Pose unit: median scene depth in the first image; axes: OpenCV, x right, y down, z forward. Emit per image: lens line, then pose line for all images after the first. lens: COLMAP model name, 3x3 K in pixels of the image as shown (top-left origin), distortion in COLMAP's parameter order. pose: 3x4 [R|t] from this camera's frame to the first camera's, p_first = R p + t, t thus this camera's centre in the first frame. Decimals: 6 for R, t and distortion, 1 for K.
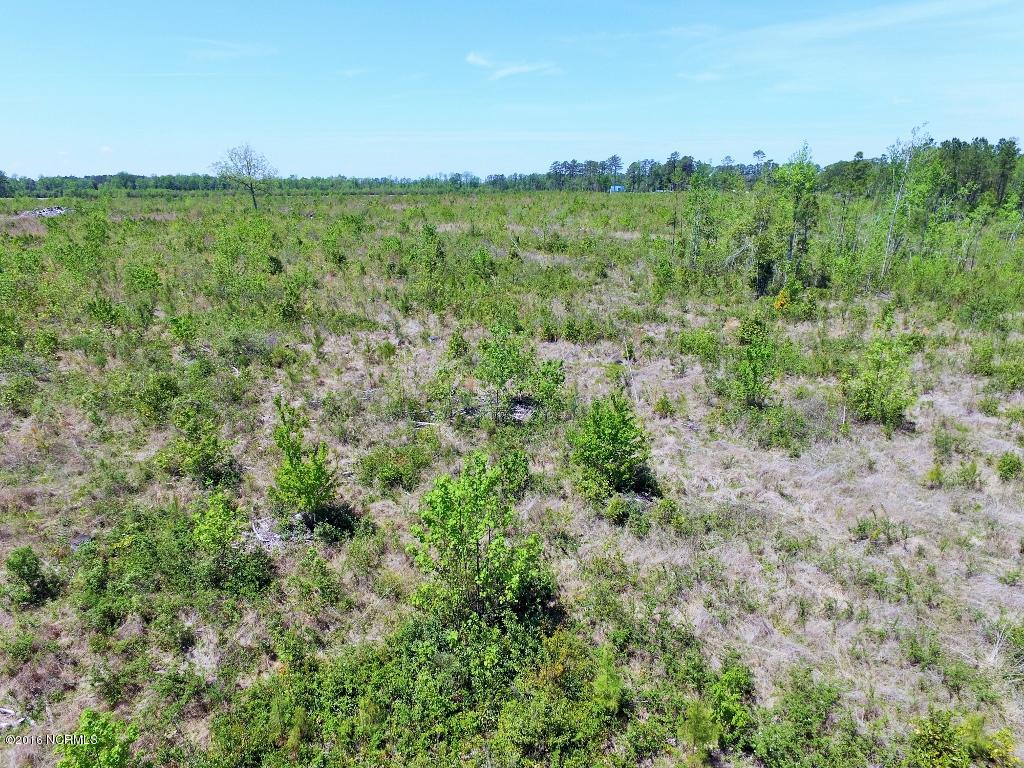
lens RADIAL K [[608.0, 0, 517.4], [0, 608.0, 380.3], [0, 0, 1]] dist [-0.011628, 0.015430]
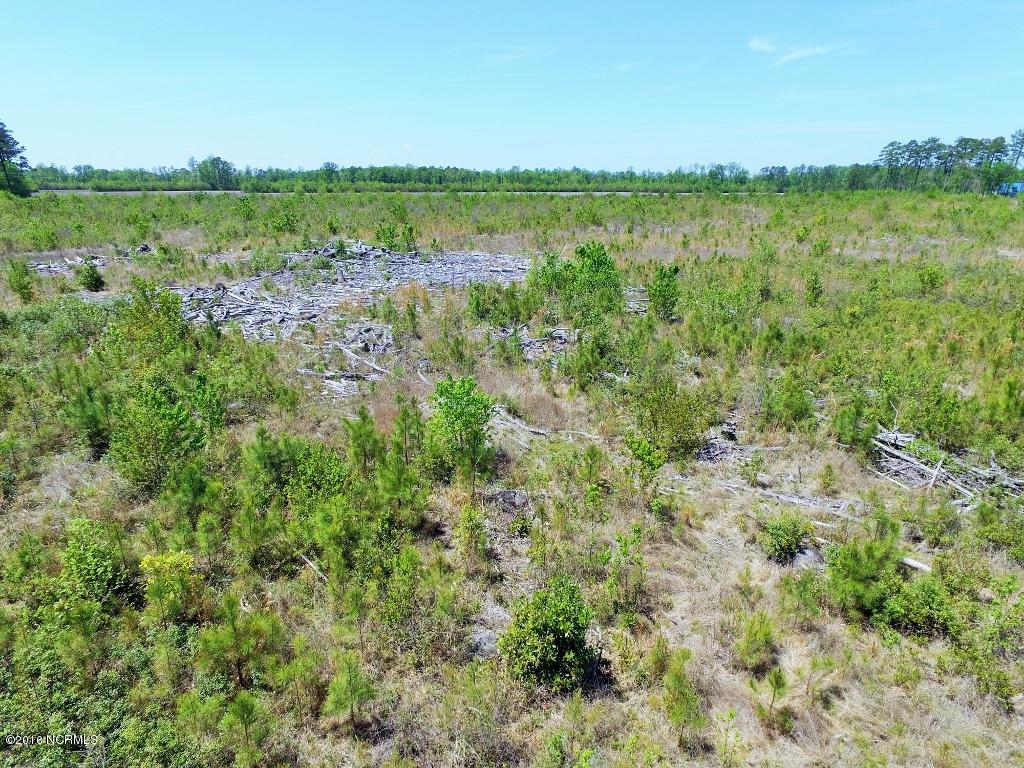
lens RADIAL K [[608.0, 0, 519.9], [0, 608.0, 386.0], [0, 0, 1]] dist [-0.011628, 0.015430]
pose [[0.922341, 0.131811, -0.363197, -0.019006], [-0.126188, 0.991228, 0.039279, -0.071837], [0.365189, 0.009603, 0.930884, 0.225562]]
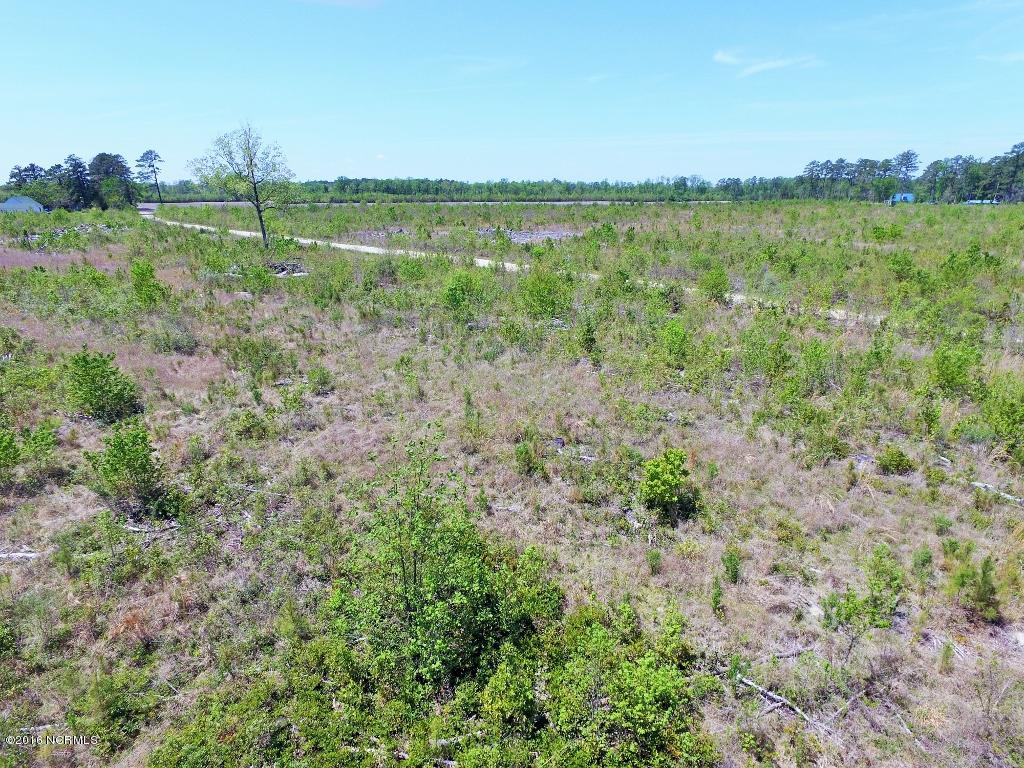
lens RADIAL K [[608.0, 0, 514.1], [0, 608.0, 378.0], [0, 0, 1]] dist [-0.011628, 0.015430]
pose [[0.934959, 0.109622, -0.337393, -0.000486], [-0.112509, 0.993589, 0.011048, -0.041979], [0.336441, 0.027630, 0.941299, 0.122808]]
